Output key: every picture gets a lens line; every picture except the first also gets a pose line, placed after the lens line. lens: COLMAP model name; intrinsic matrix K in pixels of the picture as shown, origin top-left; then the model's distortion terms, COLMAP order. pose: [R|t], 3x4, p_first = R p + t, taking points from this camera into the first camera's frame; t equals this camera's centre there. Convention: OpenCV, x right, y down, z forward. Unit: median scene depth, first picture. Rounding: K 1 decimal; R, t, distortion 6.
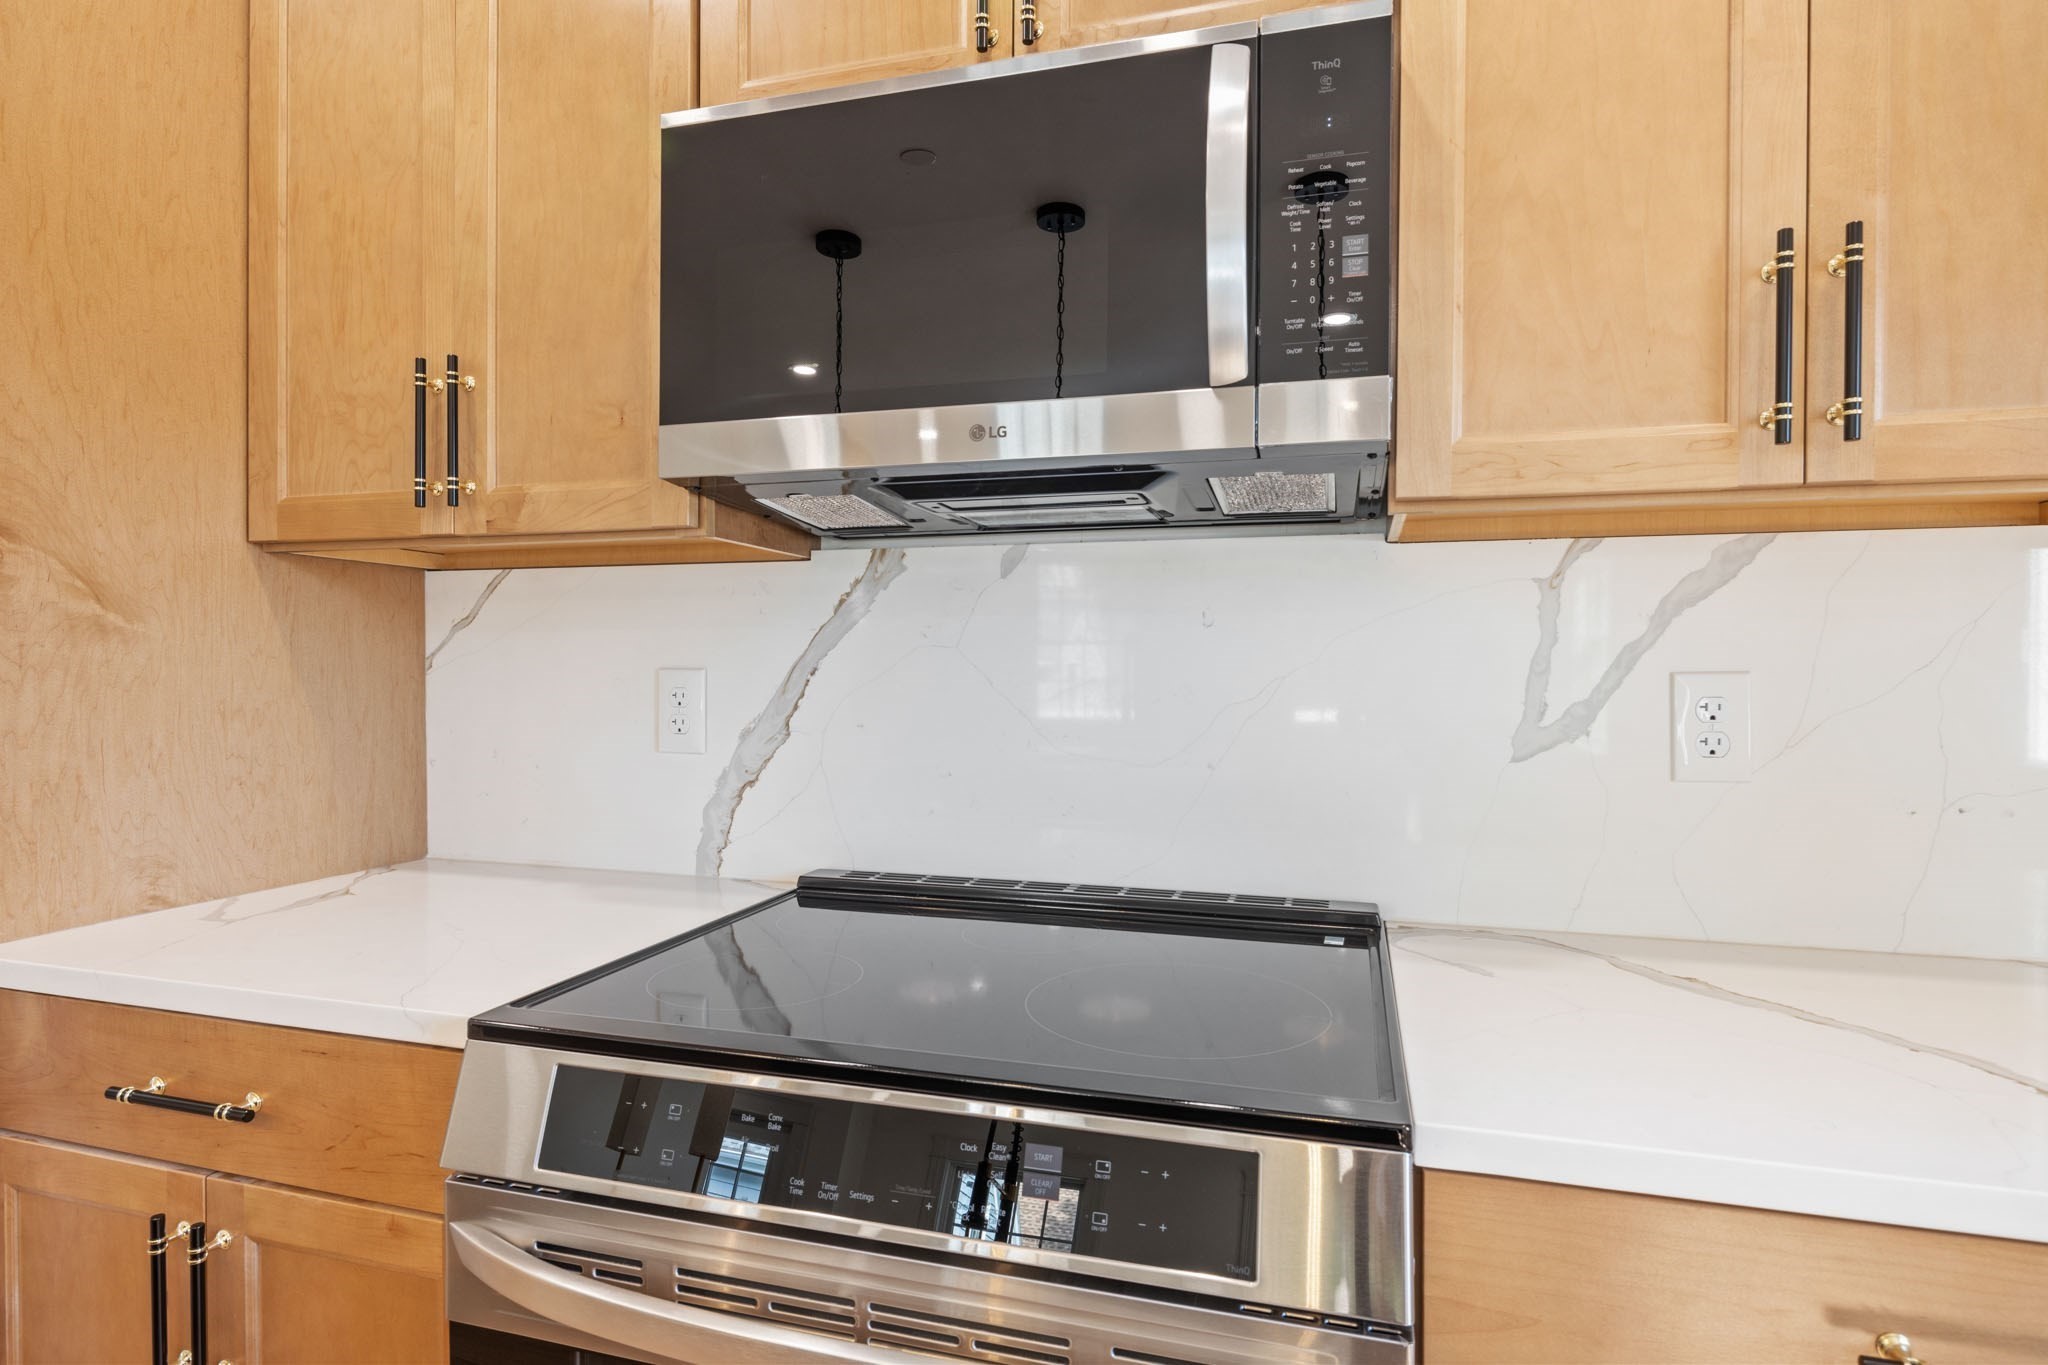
lens RADIAL K [[1096.2, 0, 1023.0], [0, 1096.2, 681.7], [0, 0, 1]] dist [-0.000297, -0.000004]
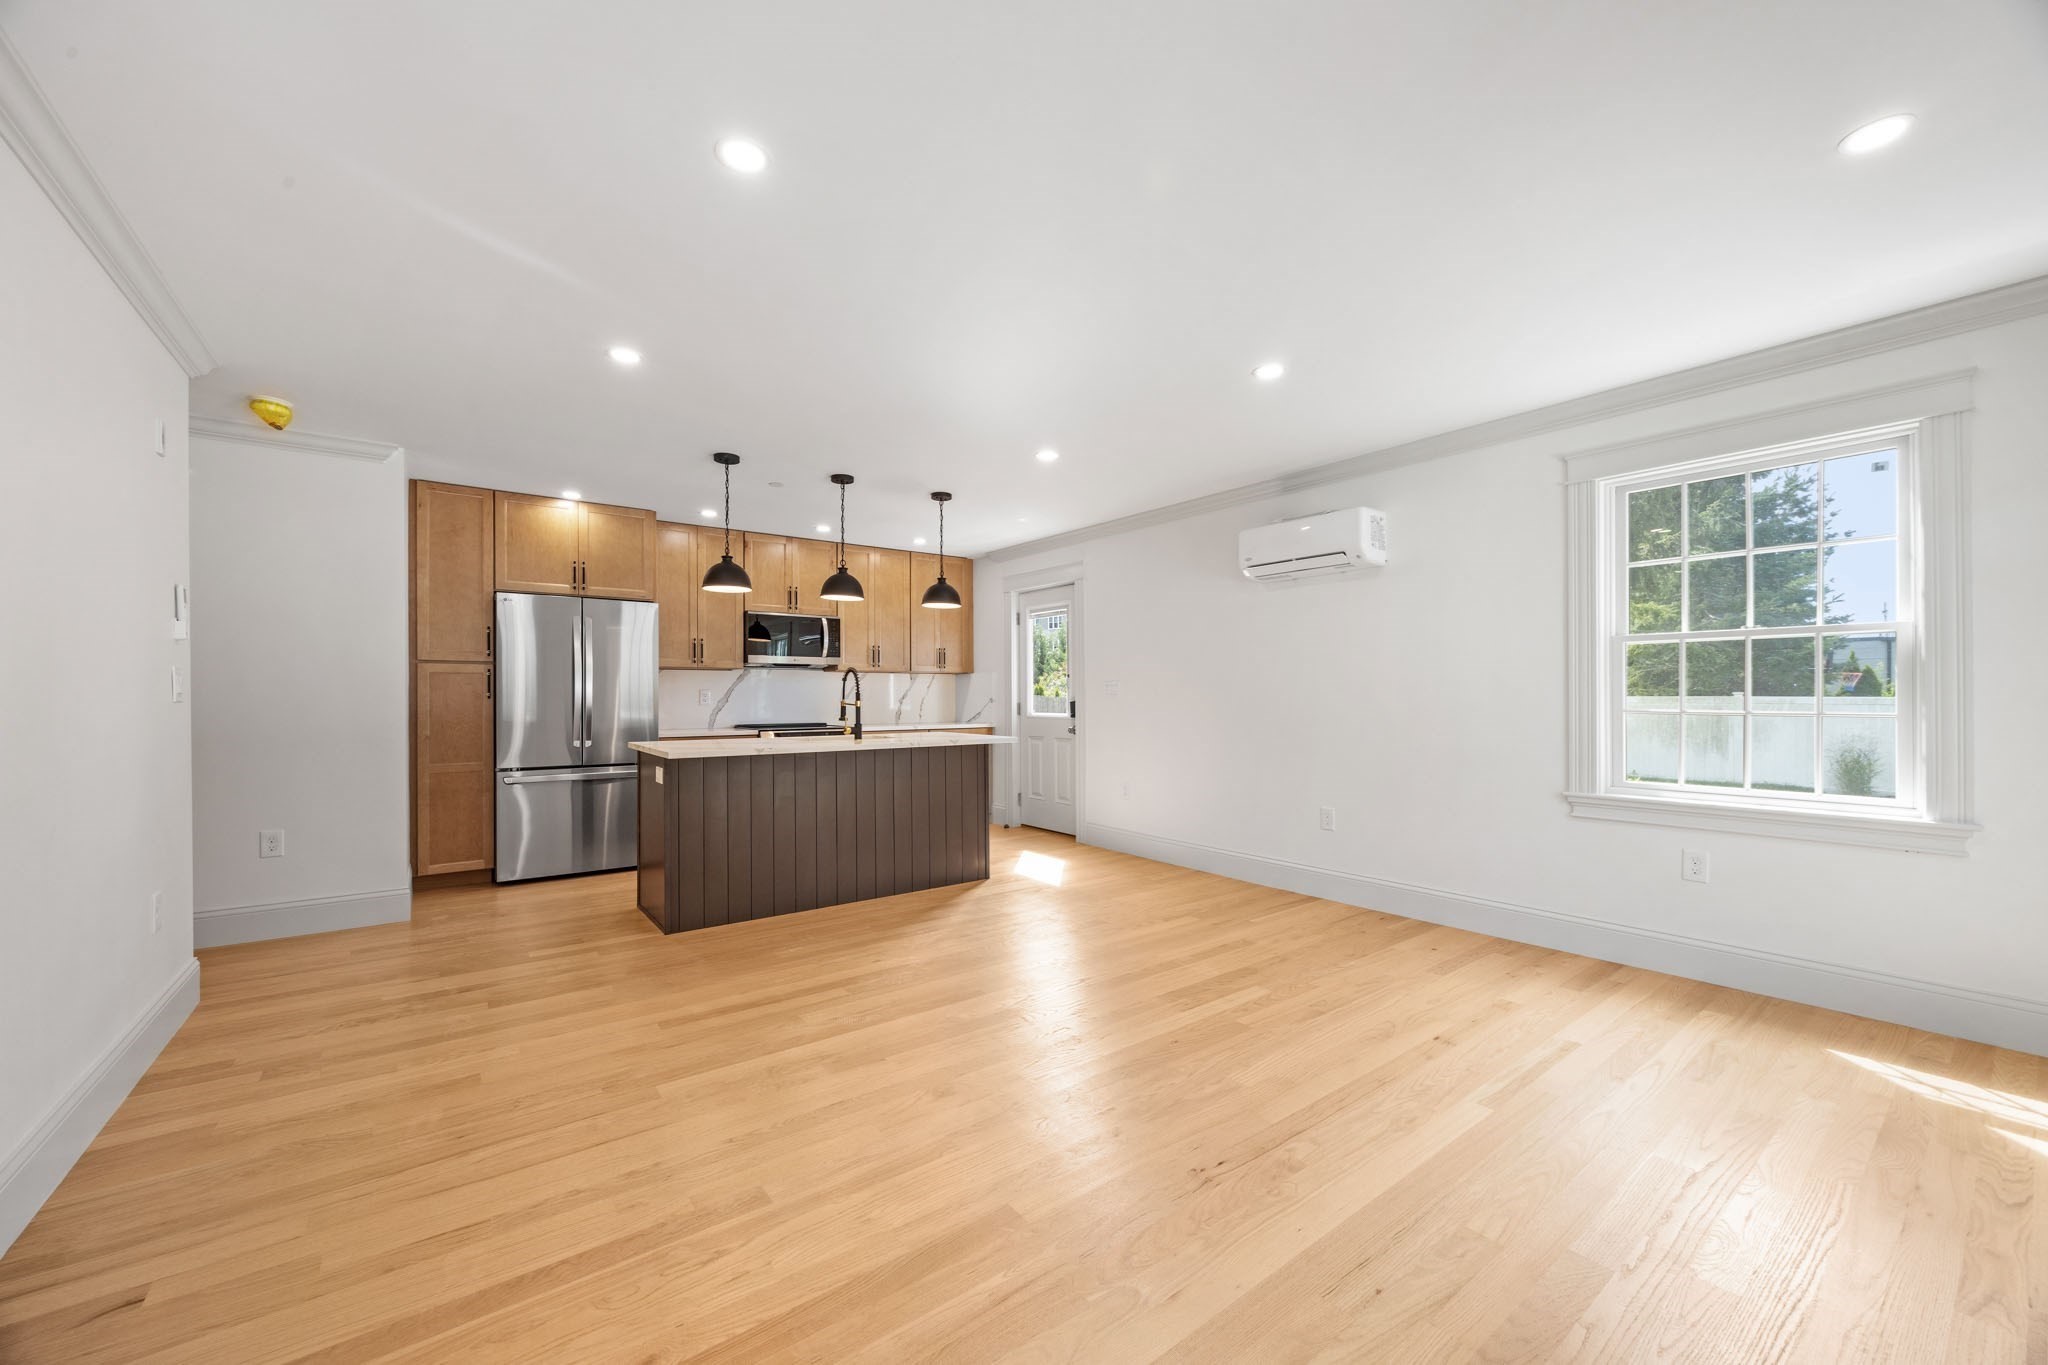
lens RADIAL K [[777.4, 0, 1023.5], [0, 777.4, 688.6], [0, 0, 1]] dist [-0.001785, -0.000415]
pose [[0.596570, -0.000056, 0.802561, -3.899503], [0.009579, 0.999929, -0.007050, 0.041654], [-0.802504, 0.011894, 0.596529, -4.035791]]
